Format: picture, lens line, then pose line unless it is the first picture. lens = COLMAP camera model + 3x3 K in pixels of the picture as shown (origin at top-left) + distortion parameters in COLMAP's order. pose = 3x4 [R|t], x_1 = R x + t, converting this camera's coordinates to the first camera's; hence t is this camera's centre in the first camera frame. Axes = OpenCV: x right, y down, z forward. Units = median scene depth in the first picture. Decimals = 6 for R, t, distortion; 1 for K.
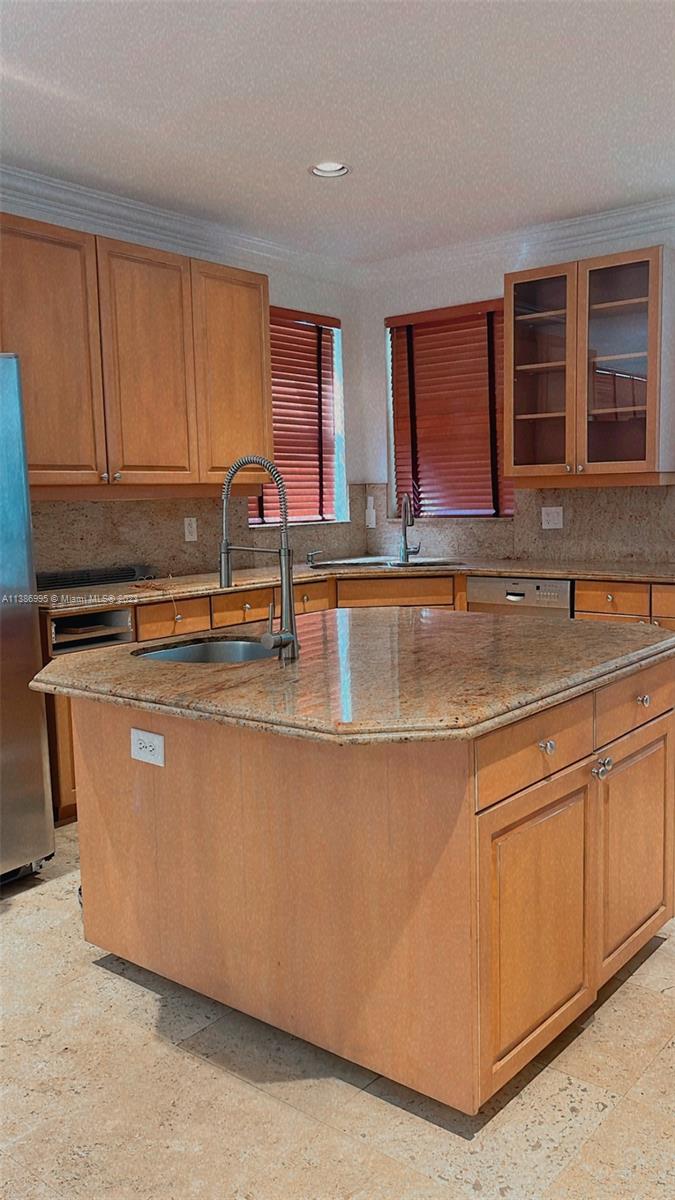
lens RADIAL K [[948.2, 0, 337.6], [0, 948.2, 607.1], [0, 0, 1]] dist [0.042643, -0.055740]
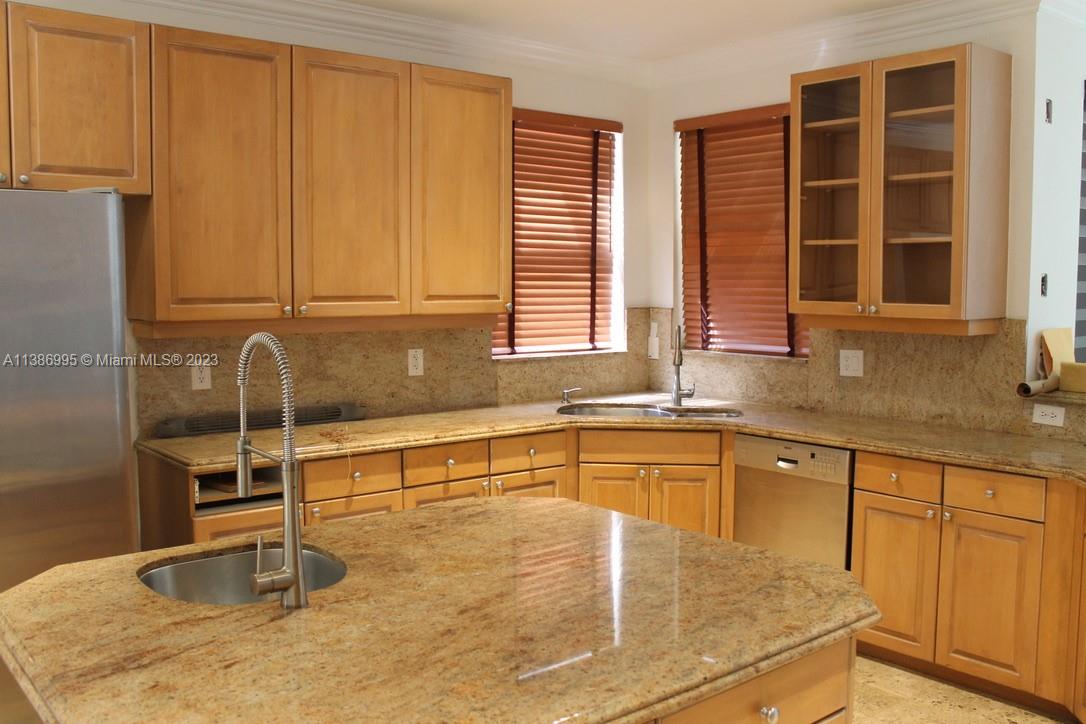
lens RADIAL K [[981.9, 0, 541.2], [0, 981.9, 357.7], [0, 0, 1]] dist [-0.130661, 0.052478]
pose [[0.979761, 0.040602, -0.196010, 0.133618], [-0.048474, 0.998192, -0.035533, -0.058491], [0.194213, 0.044316, 0.979958, 0.133608]]
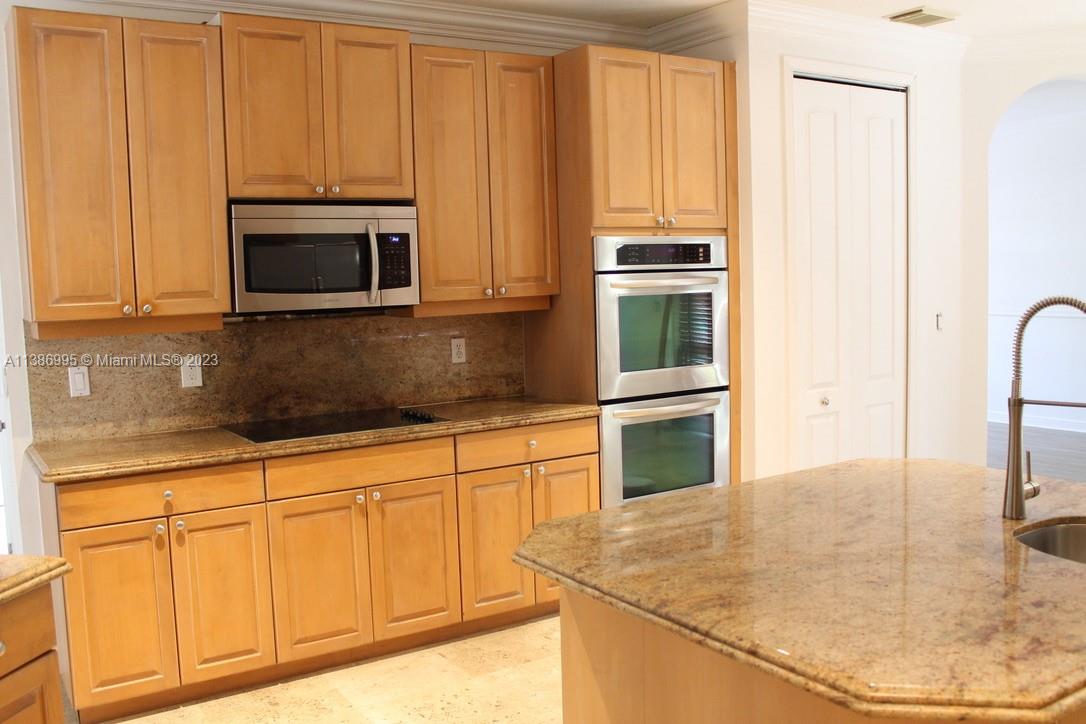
lens RADIAL K [[981.9, 0, 542.3], [0, 981.9, 360.7], [0, 0, 1]] dist [-0.130661, 0.052478]
pose [[-0.951279, 0.025093, 0.307310, -0.042142], [0.089221, 0.976445, 0.196454, -0.237972], [-0.295141, 0.214301, -0.931110, 1.710500]]
